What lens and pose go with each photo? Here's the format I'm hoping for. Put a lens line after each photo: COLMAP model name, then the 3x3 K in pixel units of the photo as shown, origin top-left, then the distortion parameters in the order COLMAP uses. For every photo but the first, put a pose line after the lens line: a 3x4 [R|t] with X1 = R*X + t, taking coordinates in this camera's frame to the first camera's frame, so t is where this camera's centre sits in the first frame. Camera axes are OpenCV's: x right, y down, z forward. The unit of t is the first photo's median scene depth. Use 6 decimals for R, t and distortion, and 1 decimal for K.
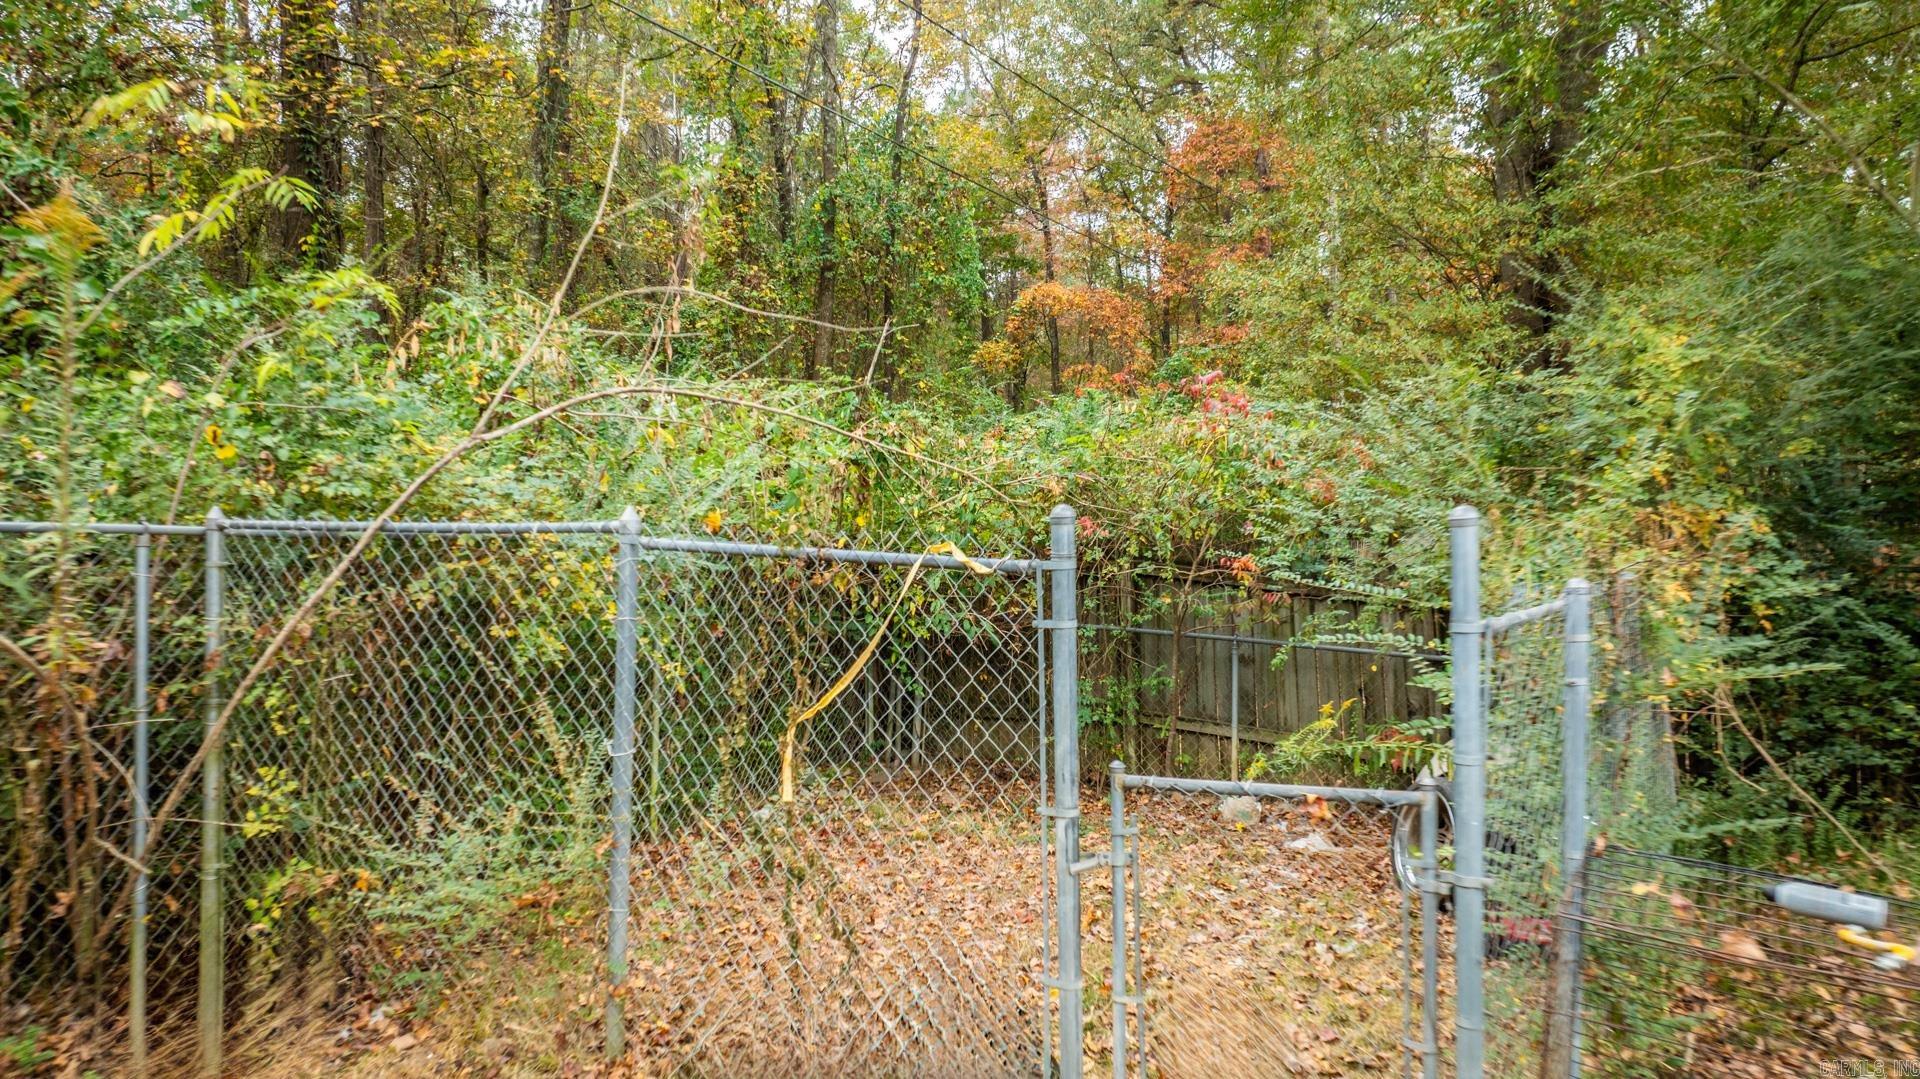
lens RADIAL K [[1320.9, 0, 960.0], [0, 1320.9, 537.7], [0, 0, 1]] dist [-0.025032, -0.001222]
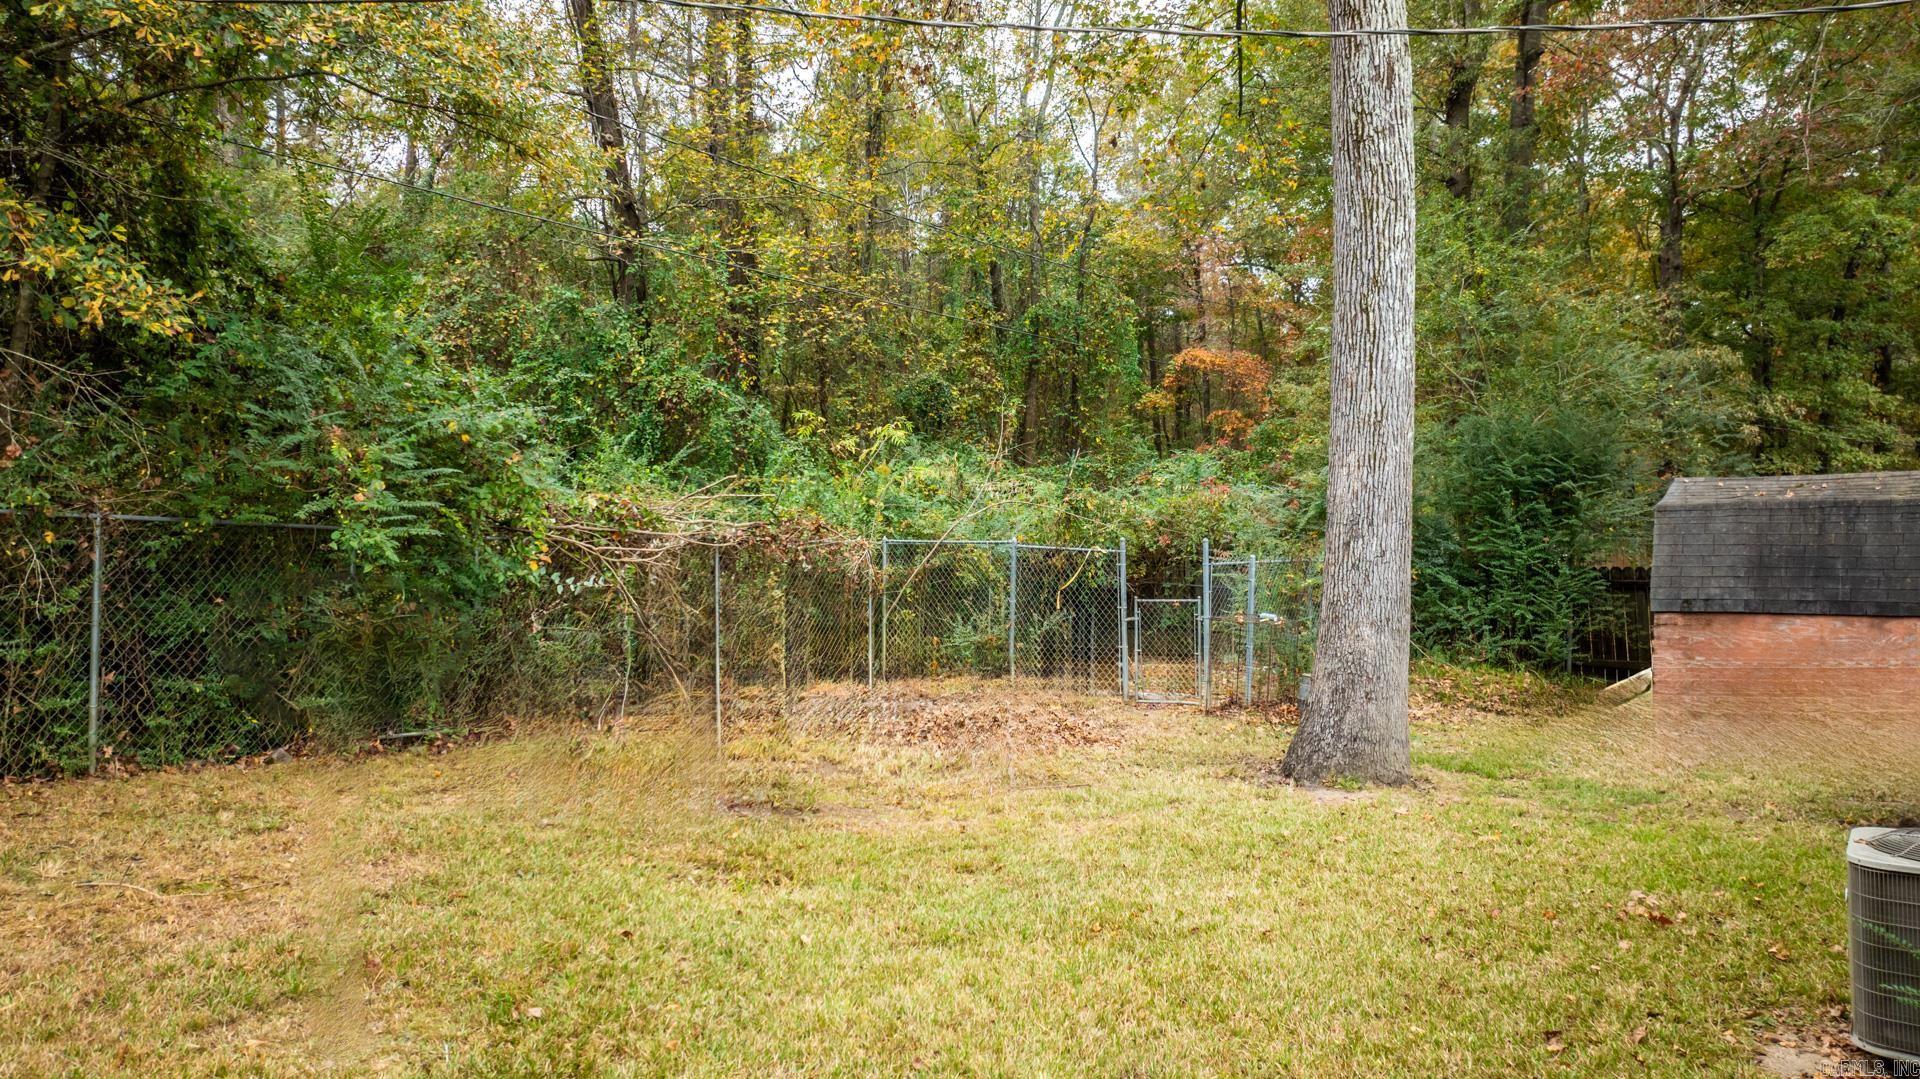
lens RADIAL K [[1320.9, 0, 960.1], [0, 1320.9, 538.5], [0, 0, 1]] dist [-0.025032, -0.001222]
pose [[0.990816, 0.002866, -0.135184, 0.019099], [-0.003363, 0.999988, -0.003446, -0.001020], [0.135172, 0.003869, 0.990815, -0.488872]]
